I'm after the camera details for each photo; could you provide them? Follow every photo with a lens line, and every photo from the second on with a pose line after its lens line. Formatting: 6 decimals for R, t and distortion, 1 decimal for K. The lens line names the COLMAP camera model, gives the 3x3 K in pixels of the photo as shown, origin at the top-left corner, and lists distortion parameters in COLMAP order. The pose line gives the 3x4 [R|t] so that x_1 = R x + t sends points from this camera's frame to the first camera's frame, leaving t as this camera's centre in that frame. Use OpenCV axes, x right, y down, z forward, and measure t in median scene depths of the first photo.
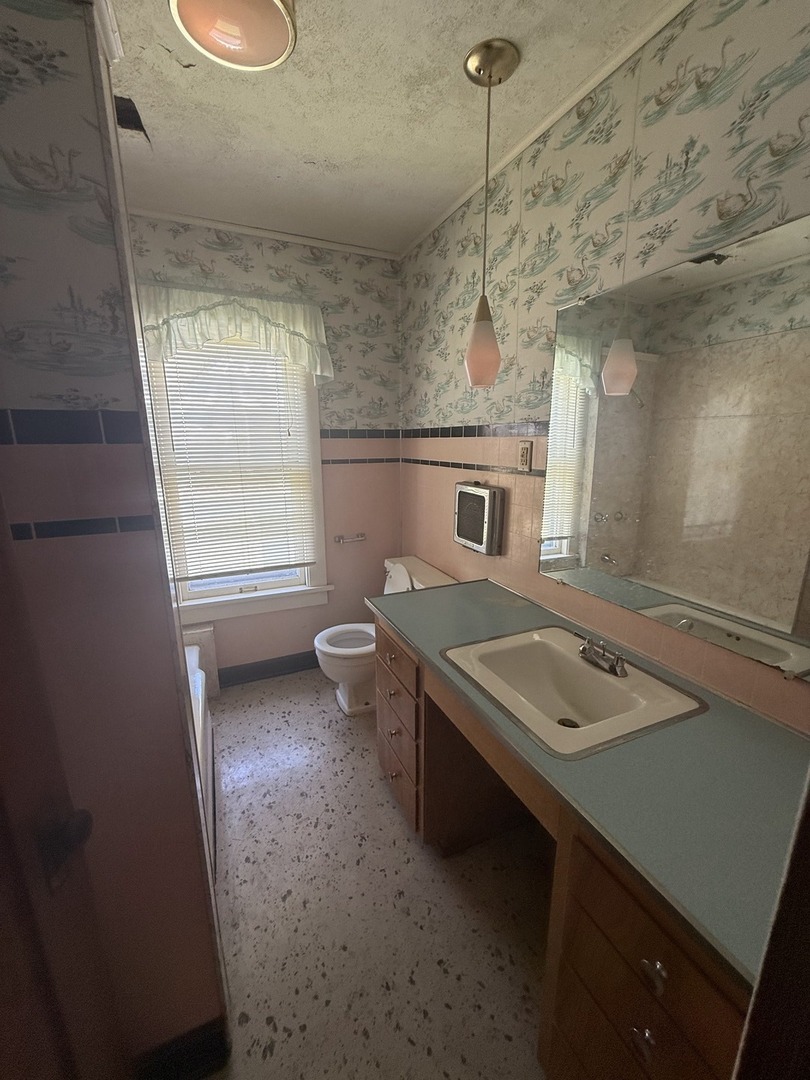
lens RADIAL K [[432.1, 0, 405.0], [0, 432.1, 540.0], [0, 0, 1]] dist [-0.001589, 0.000045]
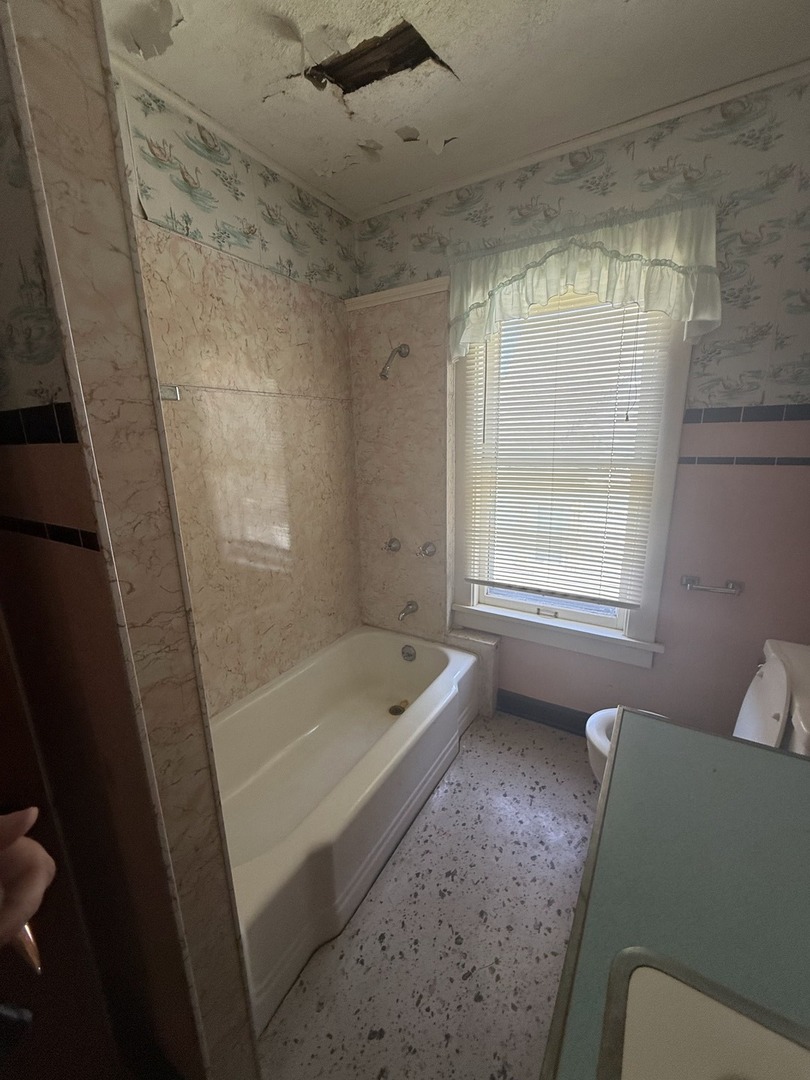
lens RADIAL K [[432.1, 0, 405.0], [0, 432.1, 540.0], [0, 0, 1]] dist [-0.001589, 0.000045]
pose [[0.573296, 0.186439, -0.797855, 0.122298], [-0.164967, 0.980091, 0.110486, -0.074958], [0.802570, 0.068279, 0.592638, 0.328353]]
